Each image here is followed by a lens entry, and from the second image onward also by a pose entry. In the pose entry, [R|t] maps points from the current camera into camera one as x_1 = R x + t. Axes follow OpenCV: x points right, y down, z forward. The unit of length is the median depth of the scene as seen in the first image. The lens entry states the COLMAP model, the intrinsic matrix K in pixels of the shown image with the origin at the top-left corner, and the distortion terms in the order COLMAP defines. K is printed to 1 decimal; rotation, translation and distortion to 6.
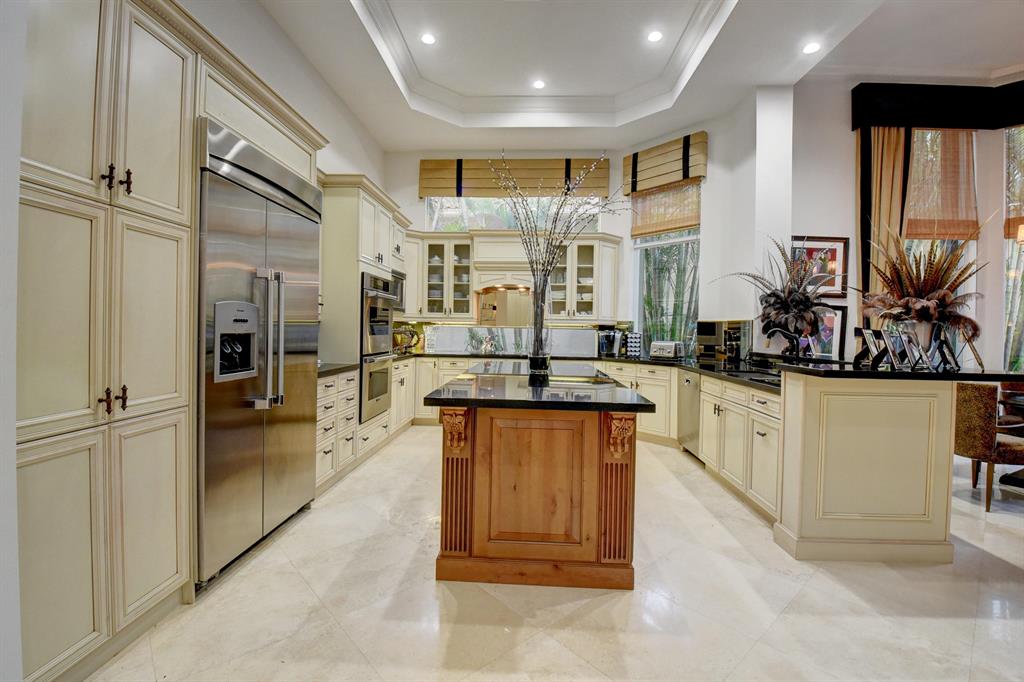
lens RADIAL K [[453.8, 0, 503.3], [0, 453.8, 328.5], [0, 0, 1]] dist [-0.004309, -0.014061]
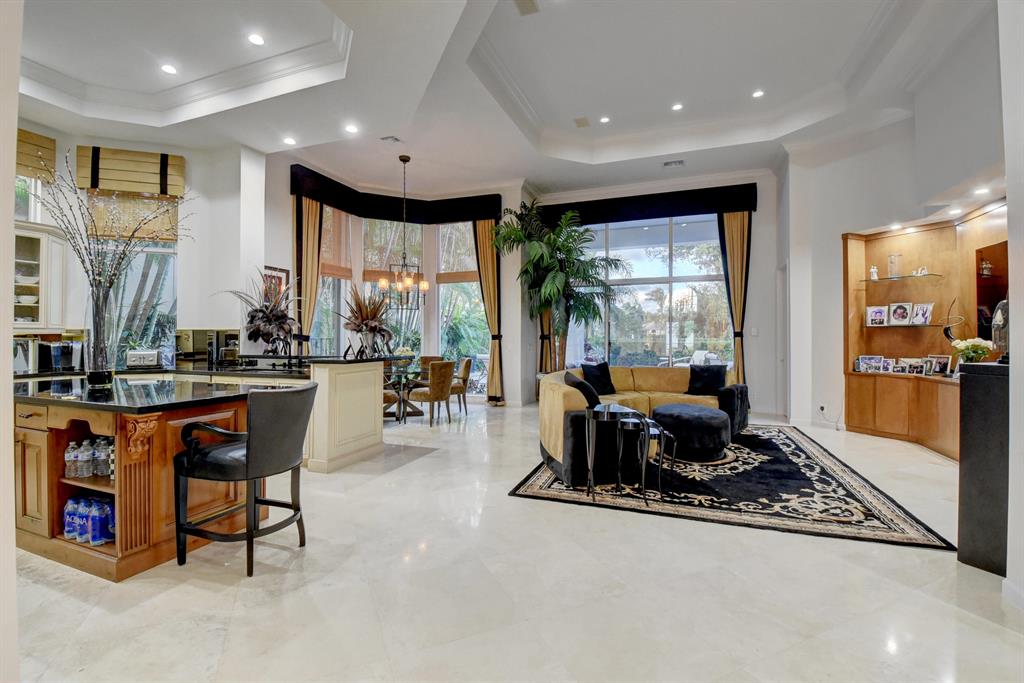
lens RADIAL K [[453.8, 0, 509.6], [0, 453.8, 332.6], [0, 0, 1]] dist [-0.004309, -0.014061]
pose [[0.298302, -0.011764, 0.954399, -0.394796], [0.007765, 0.999921, 0.009898, -0.014925], [-0.954440, 0.004458, 0.298369, -0.085722]]
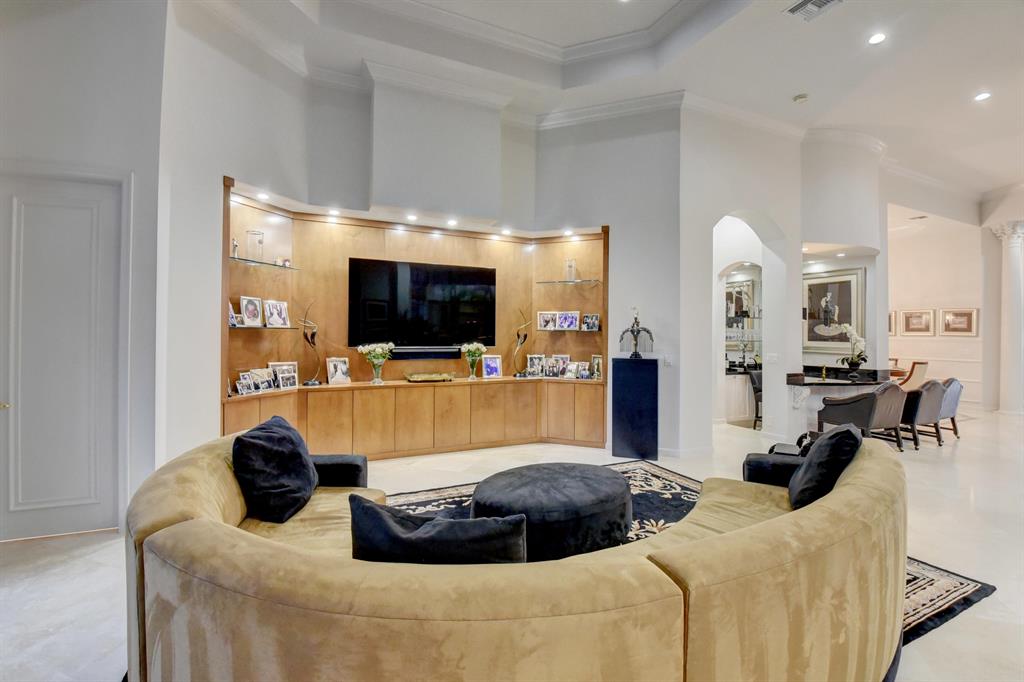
lens RADIAL K [[453.8, 0, 499.3], [0, 453.8, 334.2], [0, 0, 1]] dist [-0.004309, -0.014061]
pose [[-0.887358, -0.032062, -0.459965, 1.068746], [-0.032741, 0.999443, -0.006503, -0.008797], [0.459917, 0.009290, -0.887913, 0.322163]]
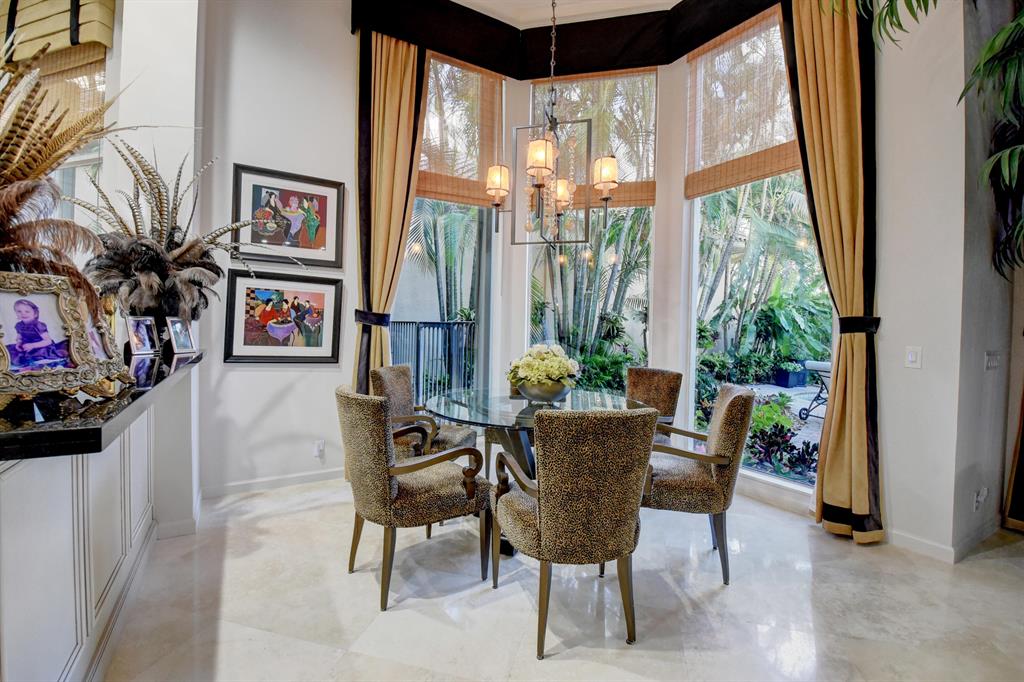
lens RADIAL K [[453.8, 0, 508.6], [0, 453.8, 330.3], [0, 0, 1]] dist [-0.004309, -0.014061]
pose [[0.831873, -0.013636, 0.554798, 0.598005], [0.000379, 0.999712, 0.024003, 0.013980], [-0.554966, -0.019758, 0.831639, 0.263785]]
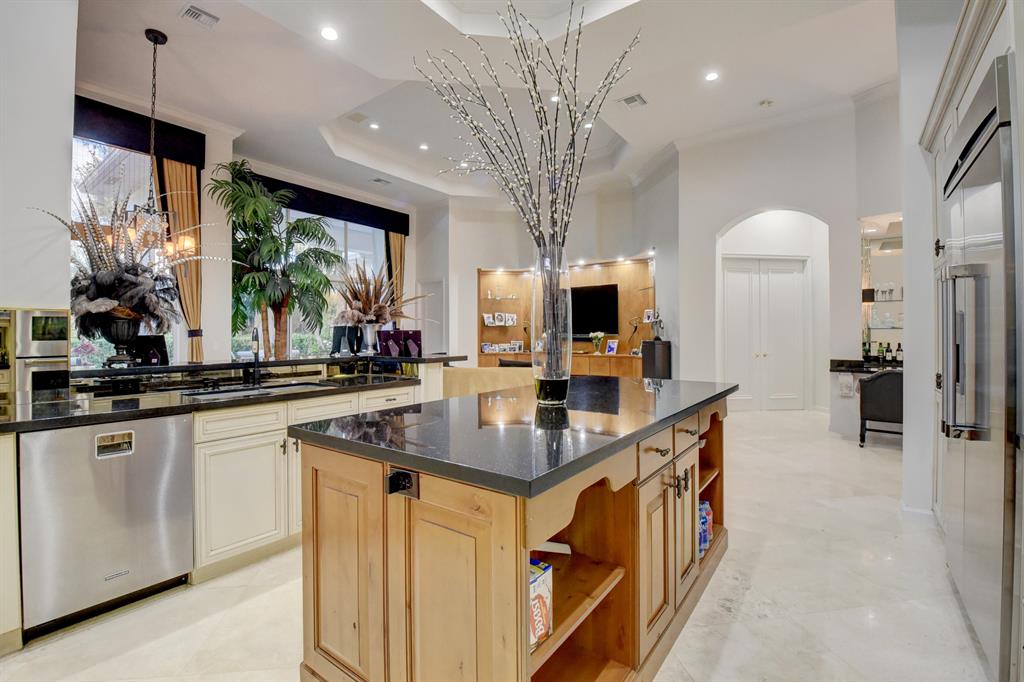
lens RADIAL K [[453.8, 0, 502.6], [0, 453.8, 330.5], [0, 0, 1]] dist [-0.004309, -0.014061]
pose [[-0.829171, -0.016287, 0.558758, -0.143931], [-0.015208, 0.999863, 0.006577, -0.004768], [-0.558788, -0.003044, -0.829305, 1.065621]]
